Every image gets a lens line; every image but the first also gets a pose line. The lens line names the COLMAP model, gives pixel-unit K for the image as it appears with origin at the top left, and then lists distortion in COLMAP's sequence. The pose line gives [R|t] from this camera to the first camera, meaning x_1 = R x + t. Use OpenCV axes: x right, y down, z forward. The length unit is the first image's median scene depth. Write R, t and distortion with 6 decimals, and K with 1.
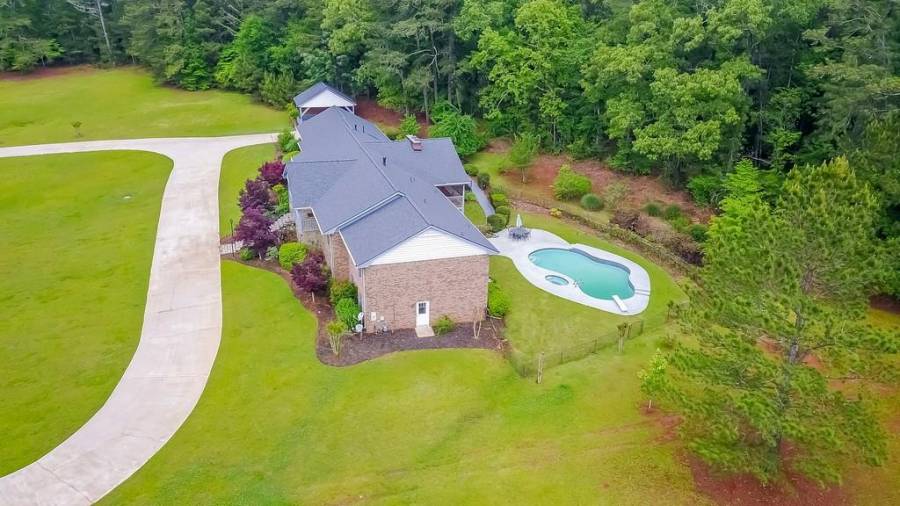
lens RADIAL K [[683.8, 0, 451.9], [0, 683.8, 253.2], [0, 0, 1]] dist [0.025695, 0.009988]
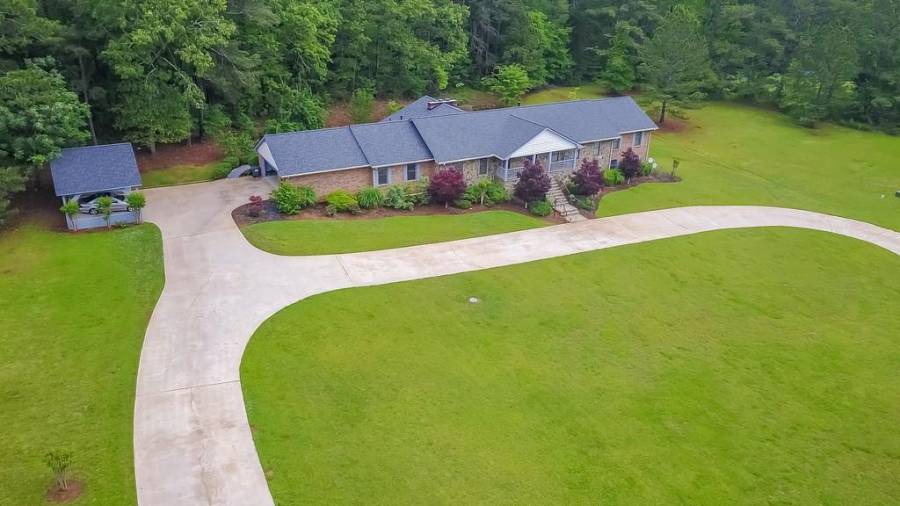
lens RADIAL K [[683.8, 0, 449.0], [0, 683.8, 252.1], [0, 0, 1]] dist [0.025695, 0.009988]
pose [[-0.202786, -0.428556, 0.880464, -1.095237], [0.352311, 0.807004, 0.473943, -0.473072], [-0.913649, 0.406306, -0.012664, 1.062820]]
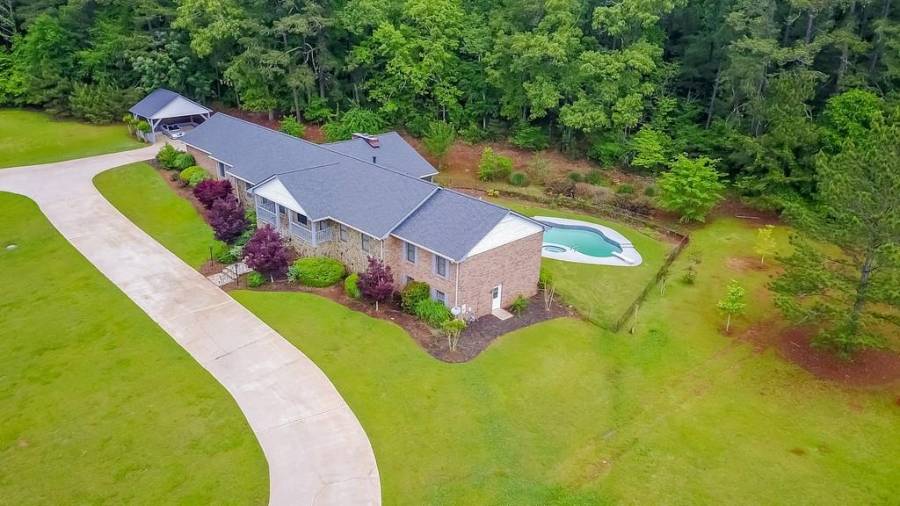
lens RADIAL K [[683.8, 0, 449.5], [0, 683.8, 250.5], [0, 0, 1]] dist [0.025695, 0.009988]
pose [[0.892992, -0.170244, 0.416633, -0.371112], [0.168076, 0.984871, 0.042190, -0.026640], [-0.417512, 0.032351, 0.908095, 0.062939]]
